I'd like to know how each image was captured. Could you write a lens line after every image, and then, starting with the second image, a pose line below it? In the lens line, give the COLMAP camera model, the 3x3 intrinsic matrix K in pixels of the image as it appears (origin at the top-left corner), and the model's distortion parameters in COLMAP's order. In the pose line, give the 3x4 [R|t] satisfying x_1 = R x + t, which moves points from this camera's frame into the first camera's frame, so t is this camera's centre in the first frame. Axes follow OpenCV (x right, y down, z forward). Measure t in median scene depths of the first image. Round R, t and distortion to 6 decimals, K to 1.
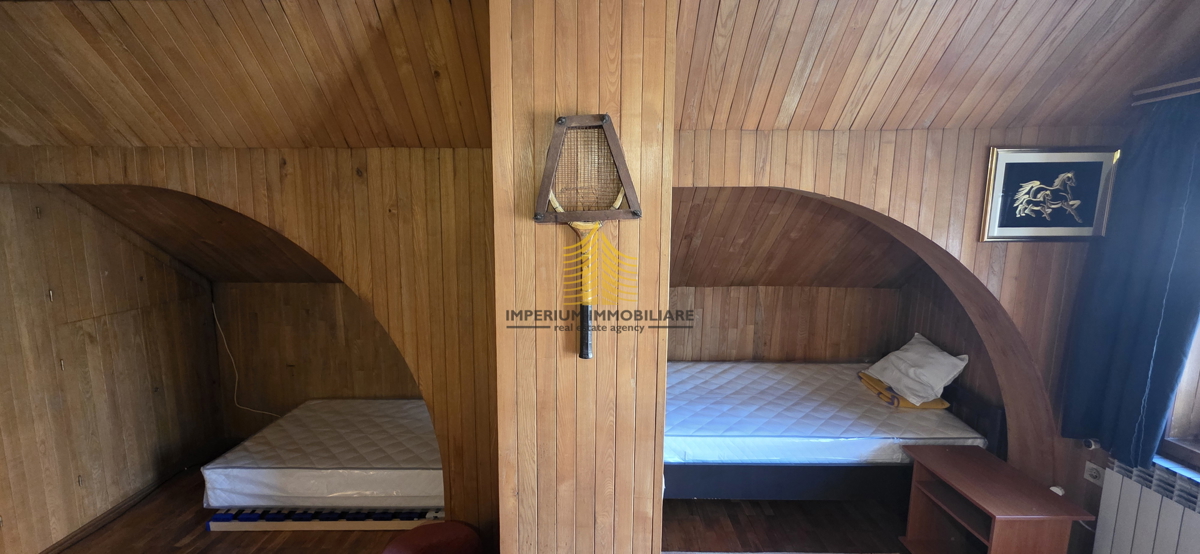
lens RADIAL K [[465.9, 0, 599.5], [0, 465.9, 279.5], [0, 0, 1]] dist [-0.001601, -0.000009]
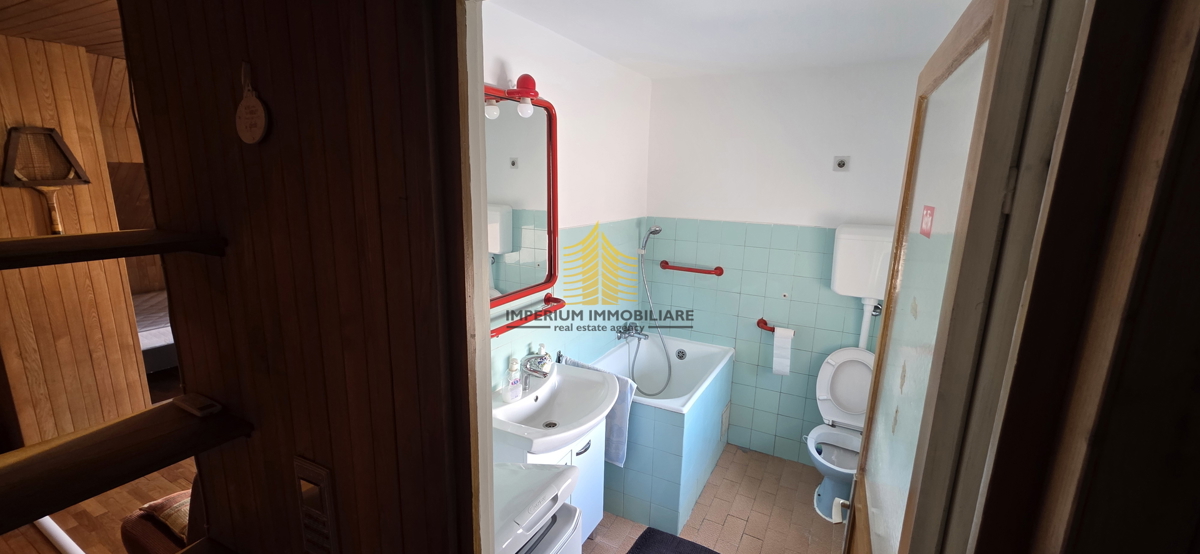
lens RADIAL K [[465.9, 0, 597.5], [0, 465.9, 278.0], [0, 0, 1]] dist [-0.001601, -0.000009]
pose [[0.456277, -0.179782, 0.871487, -0.685632], [0.099354, 0.983546, 0.150882, 0.164571], [-0.884274, 0.017741, 0.466632, -1.705431]]
